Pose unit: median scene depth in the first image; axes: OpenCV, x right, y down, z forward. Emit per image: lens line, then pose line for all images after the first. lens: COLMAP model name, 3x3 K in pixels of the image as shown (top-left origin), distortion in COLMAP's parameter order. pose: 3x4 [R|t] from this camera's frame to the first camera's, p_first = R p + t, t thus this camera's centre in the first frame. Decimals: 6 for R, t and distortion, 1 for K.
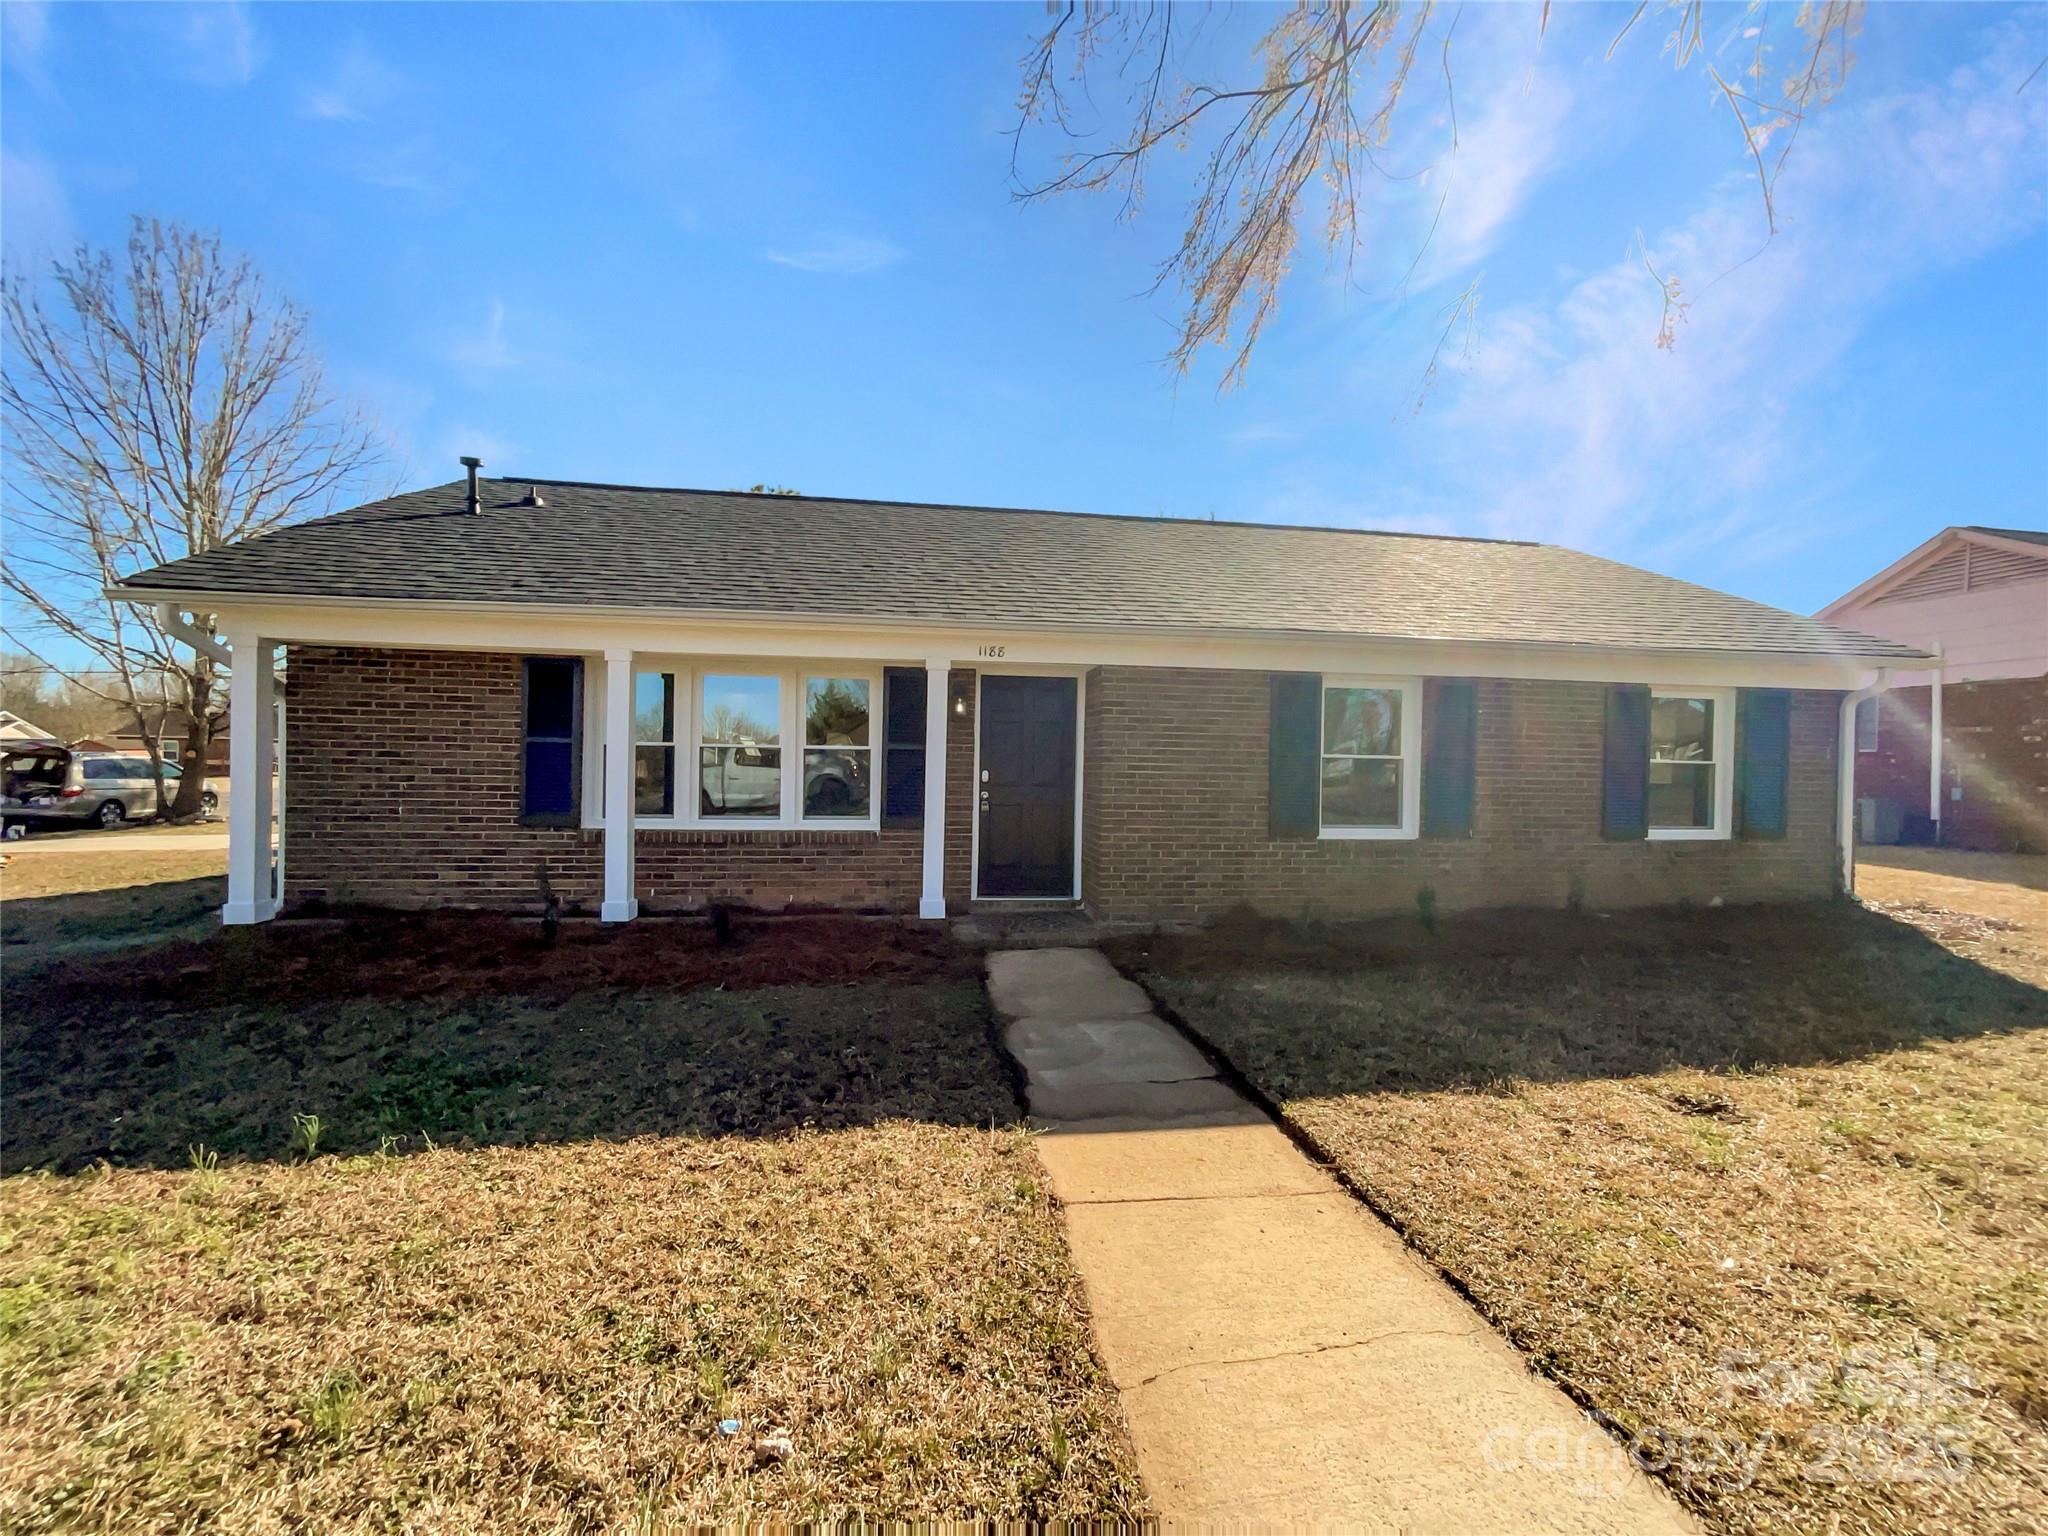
lens RADIAL K [[836.4, 0, 1024.3], [0, 836.4, 769.8], [0, 0, 1]] dist [-0.005913, 0.000594]
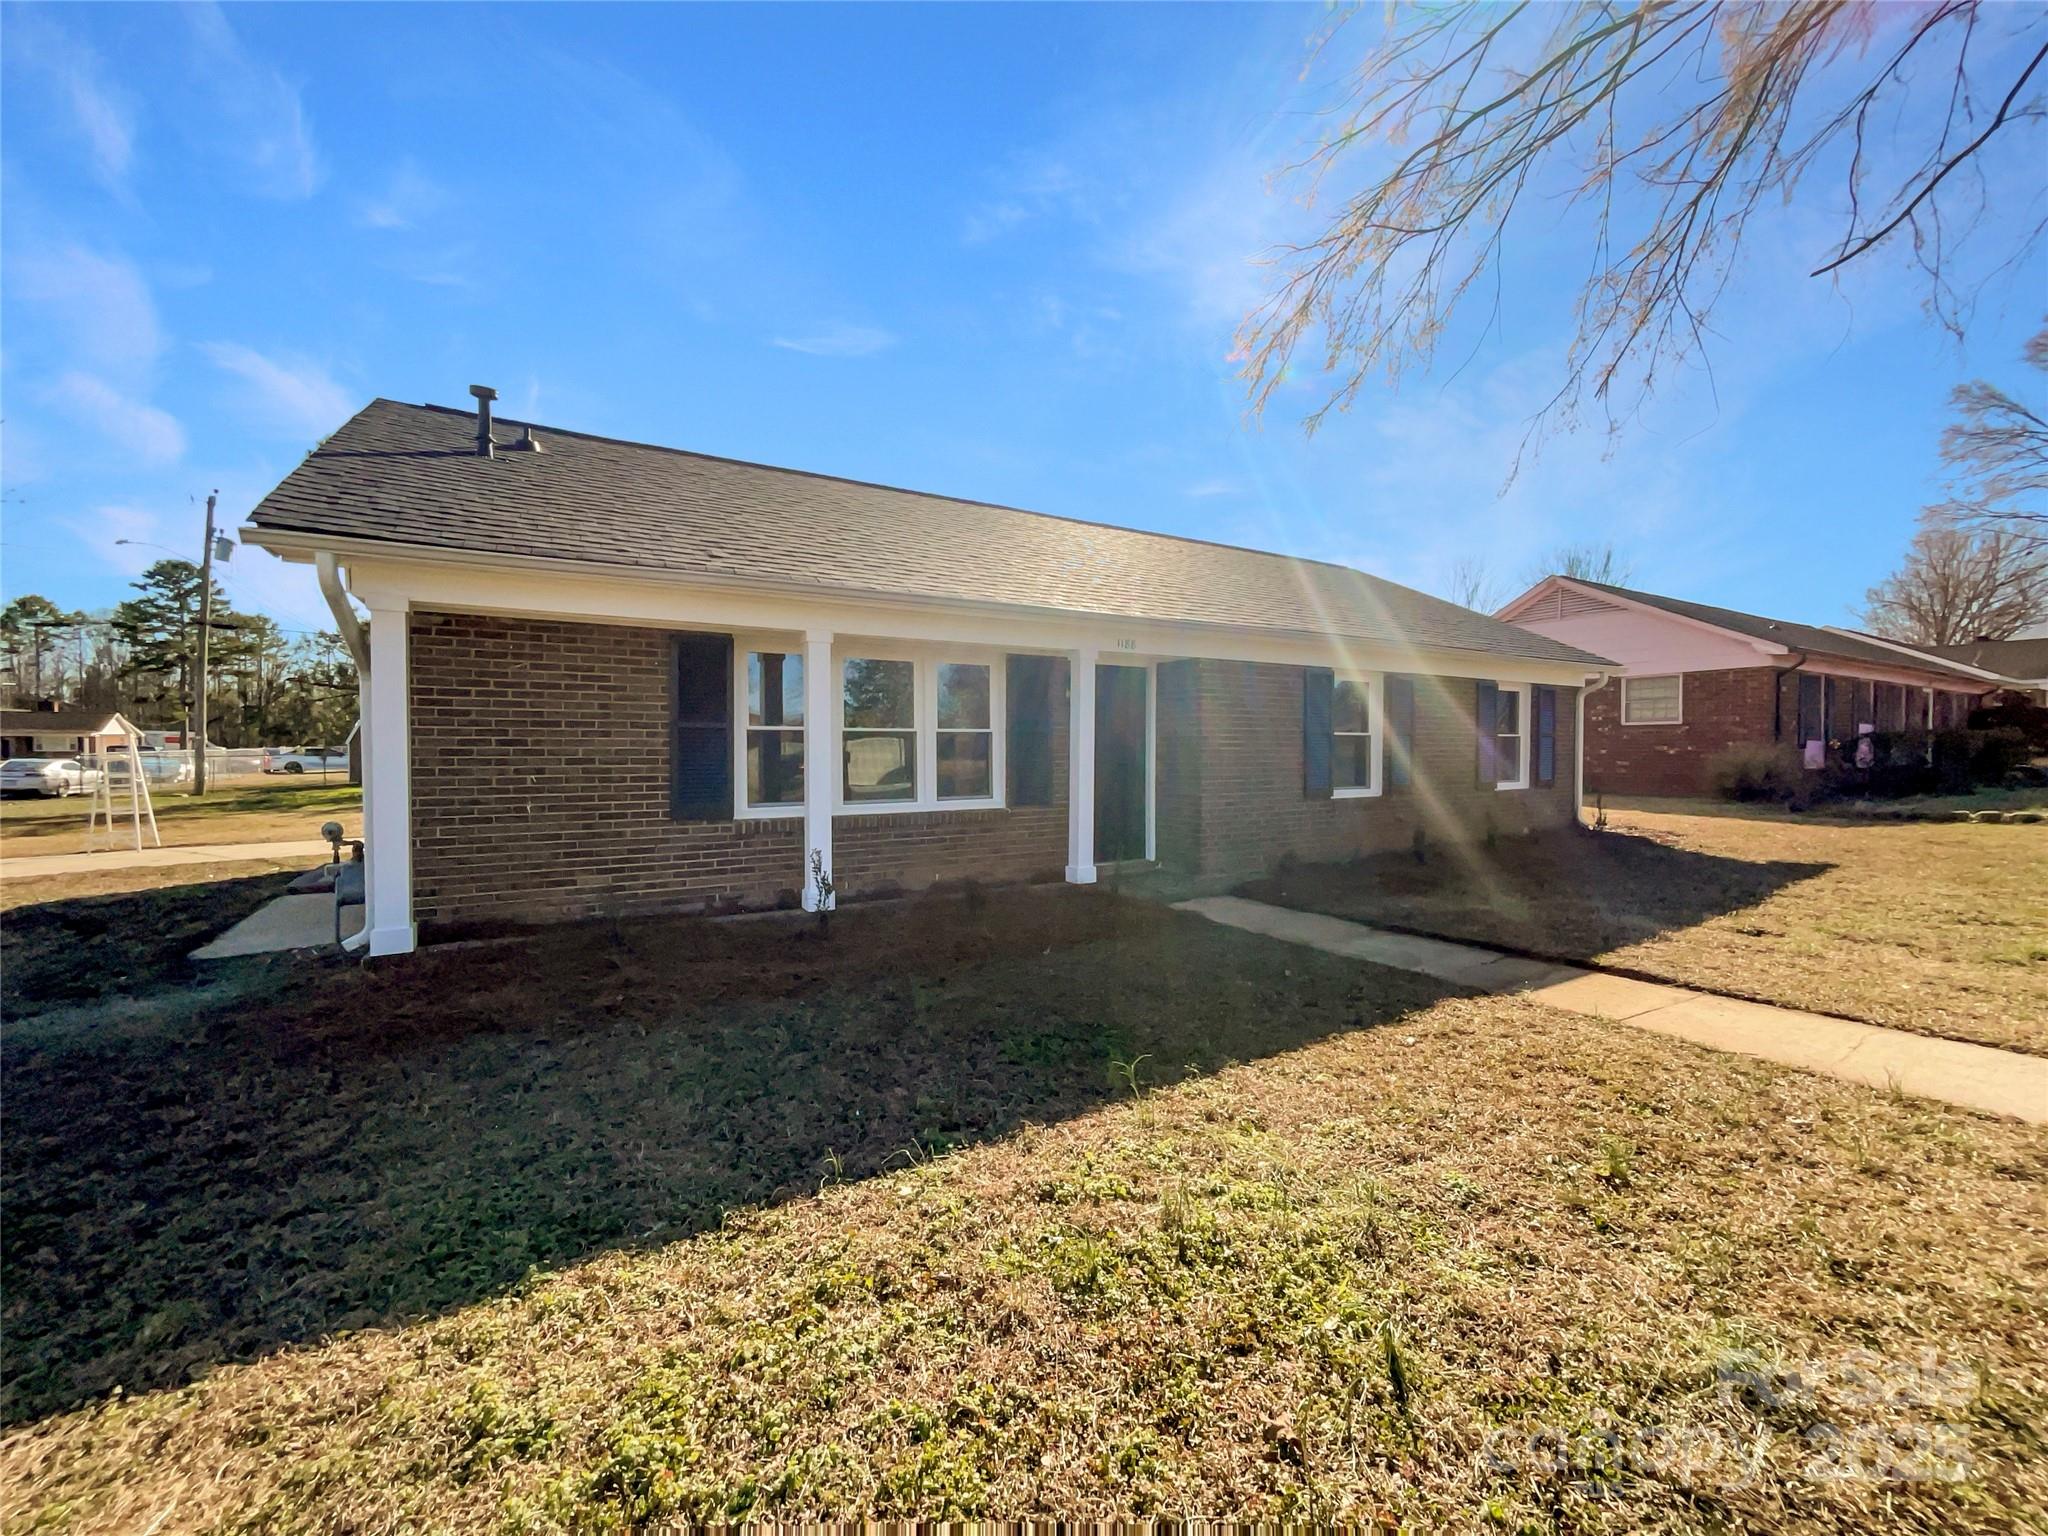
lens RADIAL K [[836.4, 0, 1042.7], [0, 836.4, 765.4], [0, 0, 1]] dist [-0.005913, 0.000594]
pose [[0.915349, -0.025991, 0.401822, -0.601673], [0.019933, 0.999616, 0.019251, -0.001377], [-0.402168, -0.009612, 0.915516, 0.007422]]
